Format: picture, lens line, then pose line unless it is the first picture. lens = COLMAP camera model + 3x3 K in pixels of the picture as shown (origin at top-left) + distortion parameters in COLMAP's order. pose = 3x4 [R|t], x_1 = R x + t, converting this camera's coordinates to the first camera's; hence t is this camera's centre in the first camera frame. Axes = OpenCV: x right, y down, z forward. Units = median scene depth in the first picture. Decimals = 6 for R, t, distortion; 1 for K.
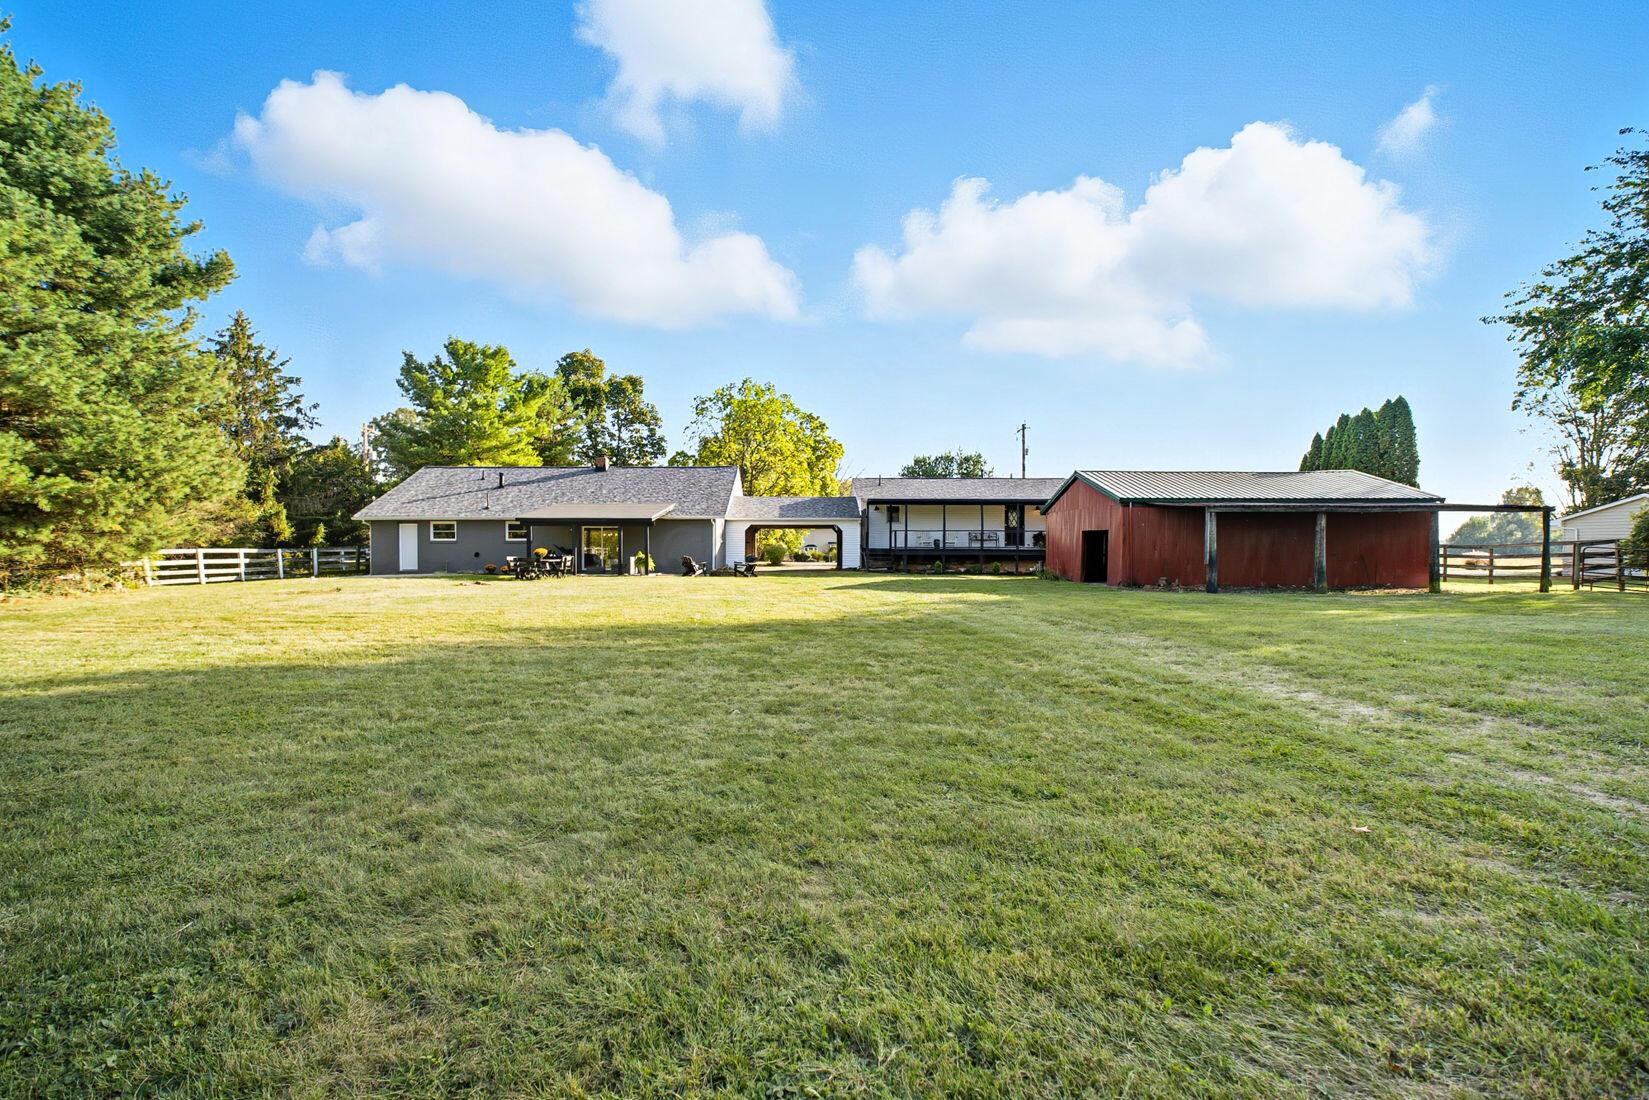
lens RADIAL K [[712.2, 0, 823.5], [0, 712.2, 549.1], [0, 0, 1]] dist [-0.021800, 0.001583]
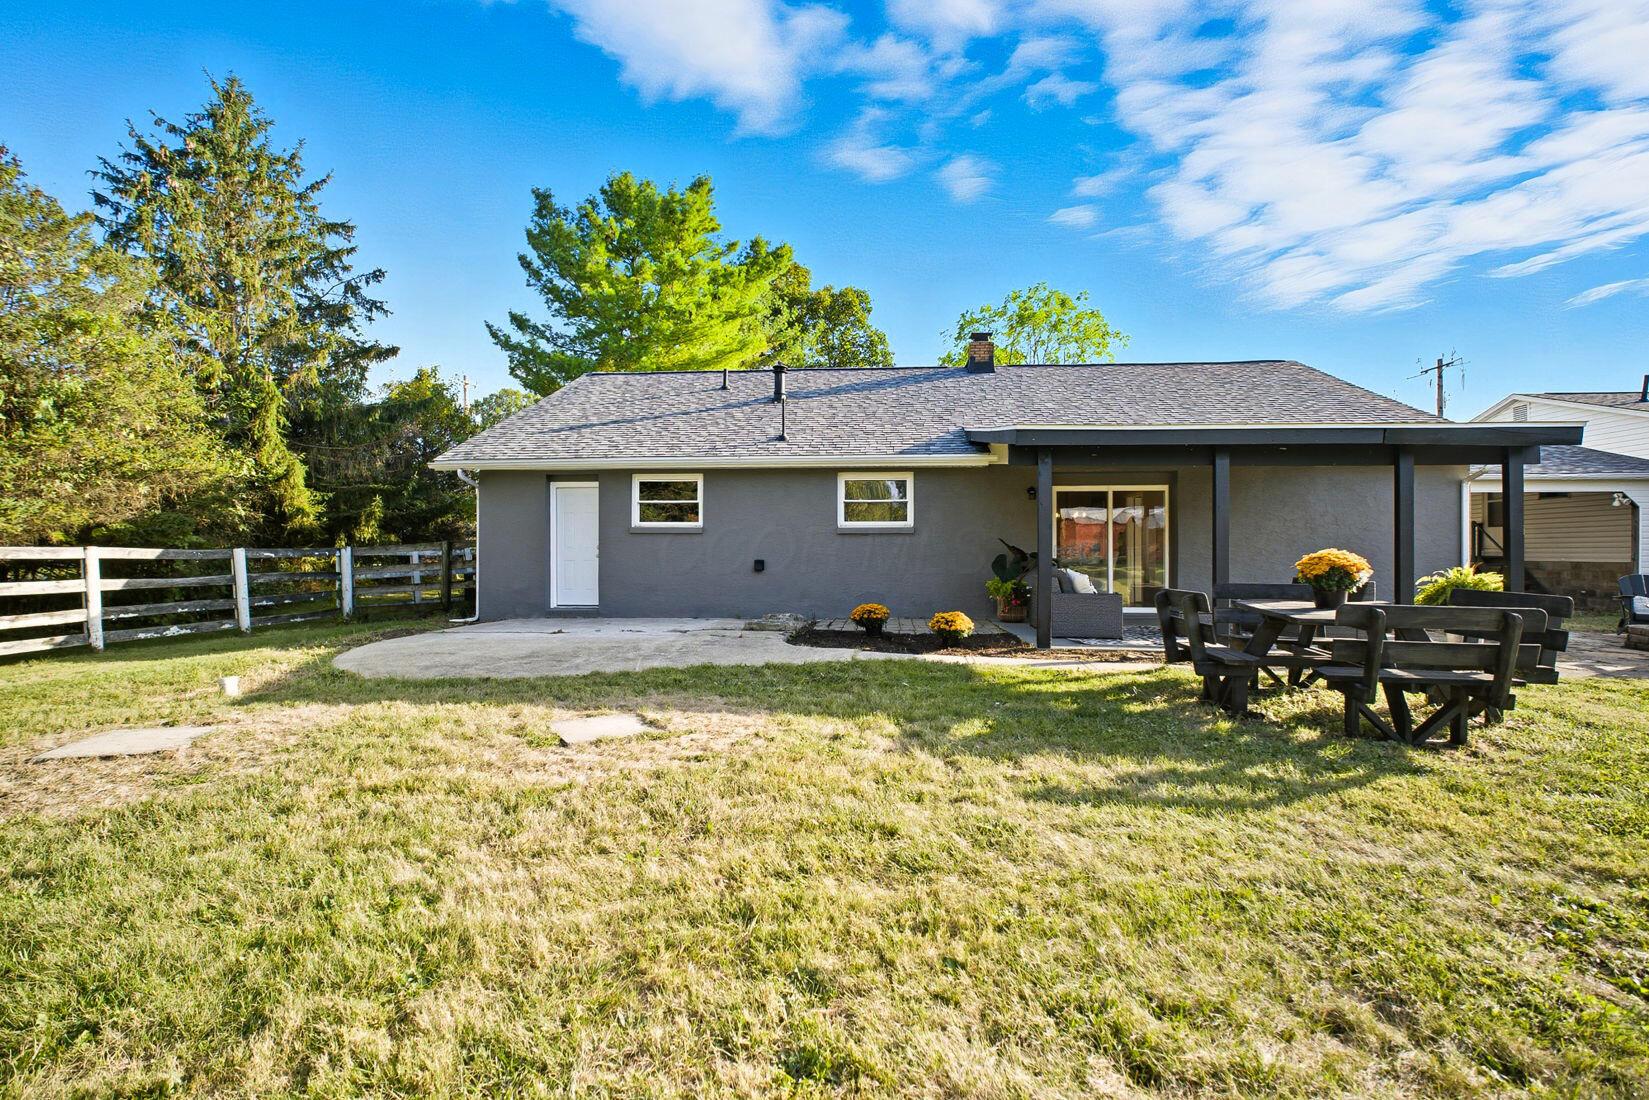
lens RADIAL K [[712.2, 0, 822.5], [0, 712.2, 552.2], [0, 0, 1]] dist [-0.021800, 0.001583]
pose [[0.994014, 0.004476, -0.109158, -0.375460], [-0.004518, 0.999990, -0.000133, 0.000568], [0.109156, 0.000626, 0.994024, 0.579273]]
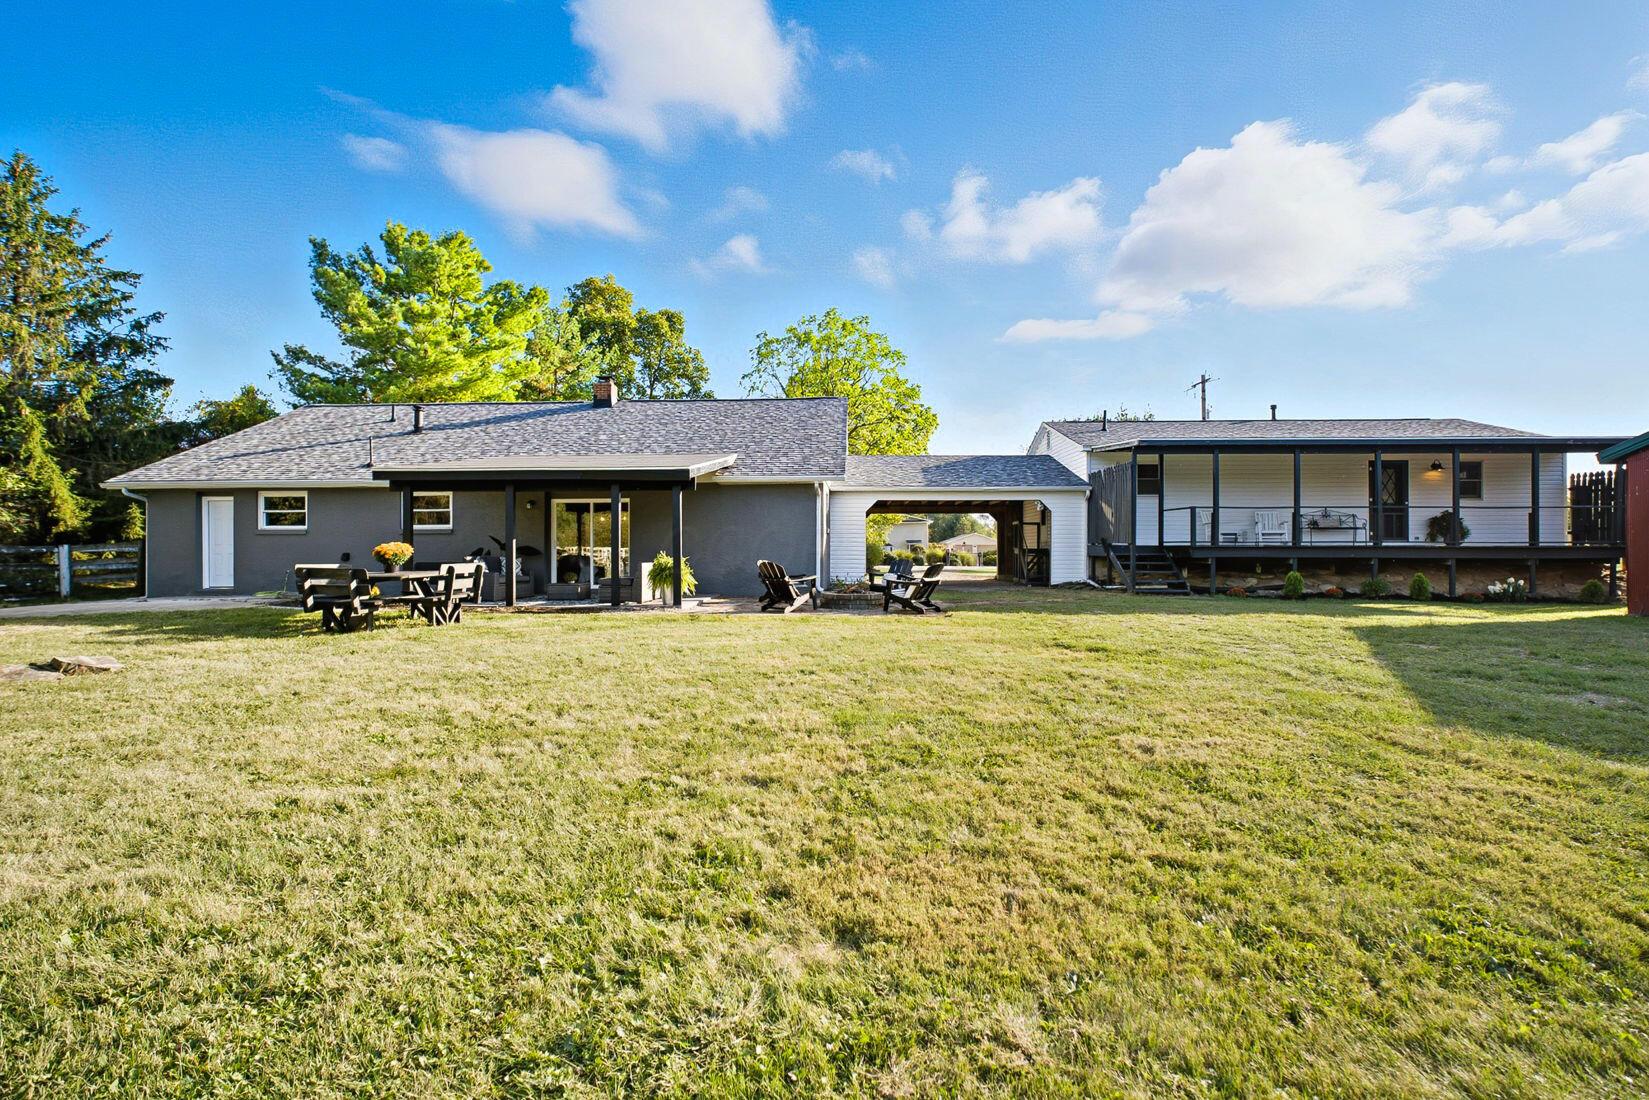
lens RADIAL K [[712.2, 0, 829.8], [0, 712.2, 551.4], [0, 0, 1]] dist [-0.021800, 0.001583]
pose [[0.998526, -0.000658, -0.054277, -0.108372], [0.000854, 0.999993, 0.003593, 0.001882], [0.054275, -0.003634, 0.998519, 0.468155]]
